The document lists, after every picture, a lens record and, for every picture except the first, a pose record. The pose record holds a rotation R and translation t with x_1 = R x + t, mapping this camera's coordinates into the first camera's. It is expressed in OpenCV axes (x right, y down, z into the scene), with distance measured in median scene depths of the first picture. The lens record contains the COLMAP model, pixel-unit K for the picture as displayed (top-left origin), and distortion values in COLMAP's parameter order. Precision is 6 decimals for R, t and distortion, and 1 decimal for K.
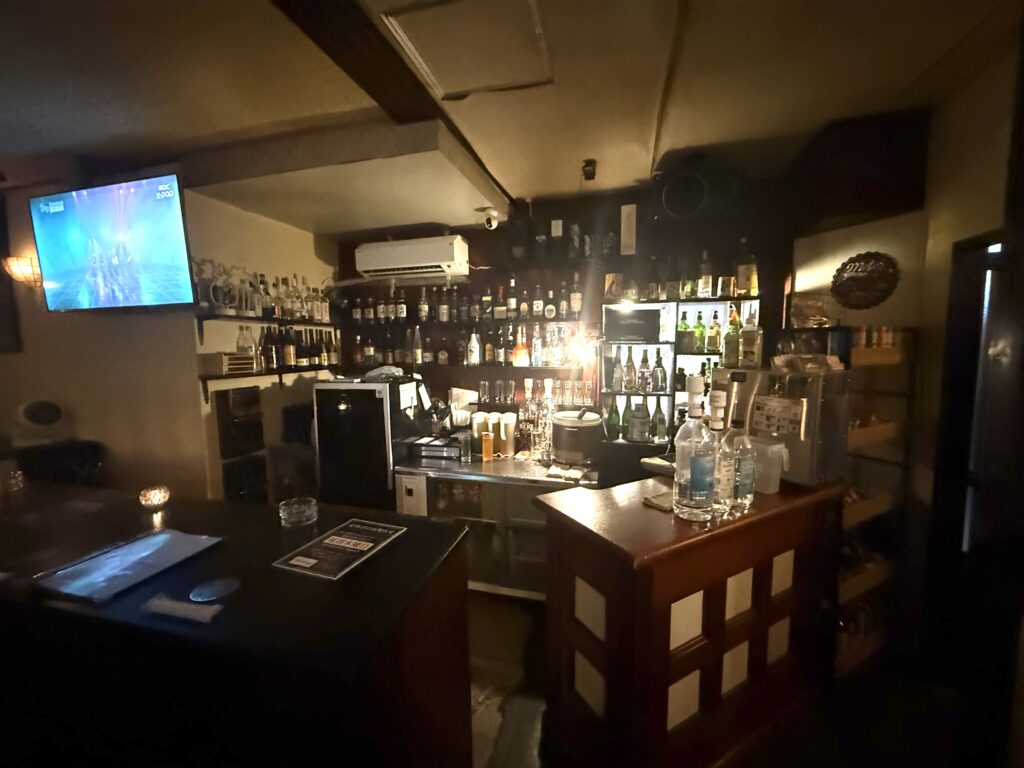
lens RADIAL K [[408.9, 0, 513.5], [0, 408.9, 383.4], [0, 0, 1]] dist [0.000578, -0.000271]
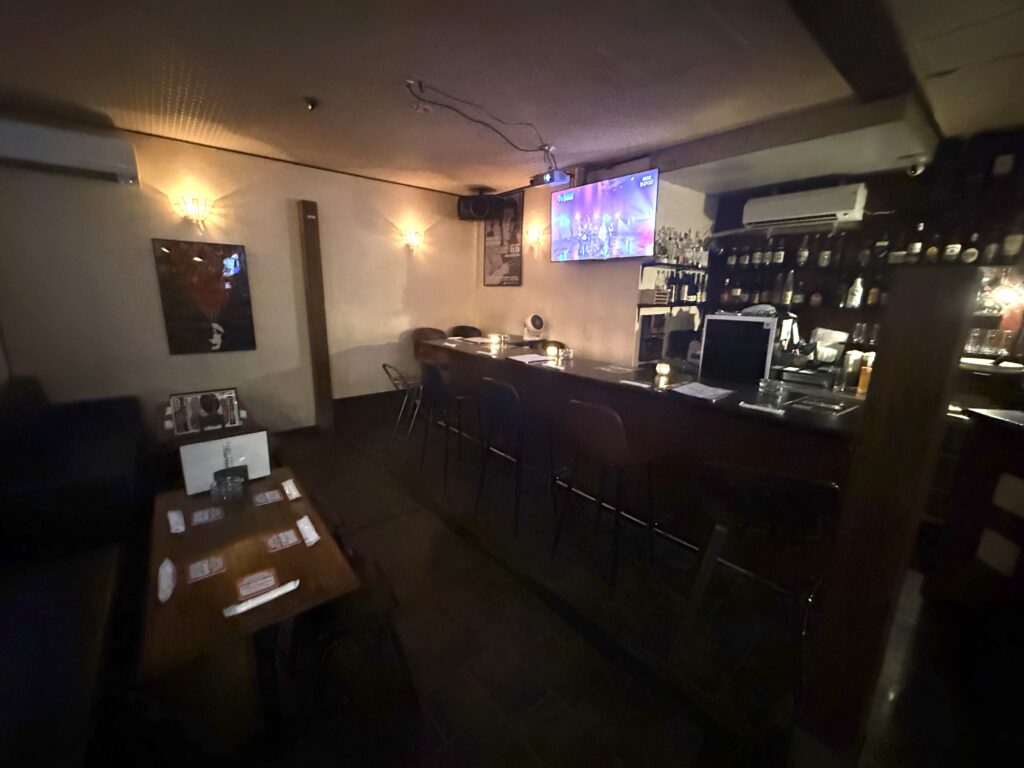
lens RADIAL K [[408.9, 0, 507.3], [0, 408.9, 383.0], [0, 0, 1]] dist [0.000578, -0.000271]
pose [[0.820496, 0.152146, -0.551033, -0.223703], [-0.079625, 0.984952, 0.153393, 0.059846], [0.566079, -0.081982, 0.820264, -0.434101]]
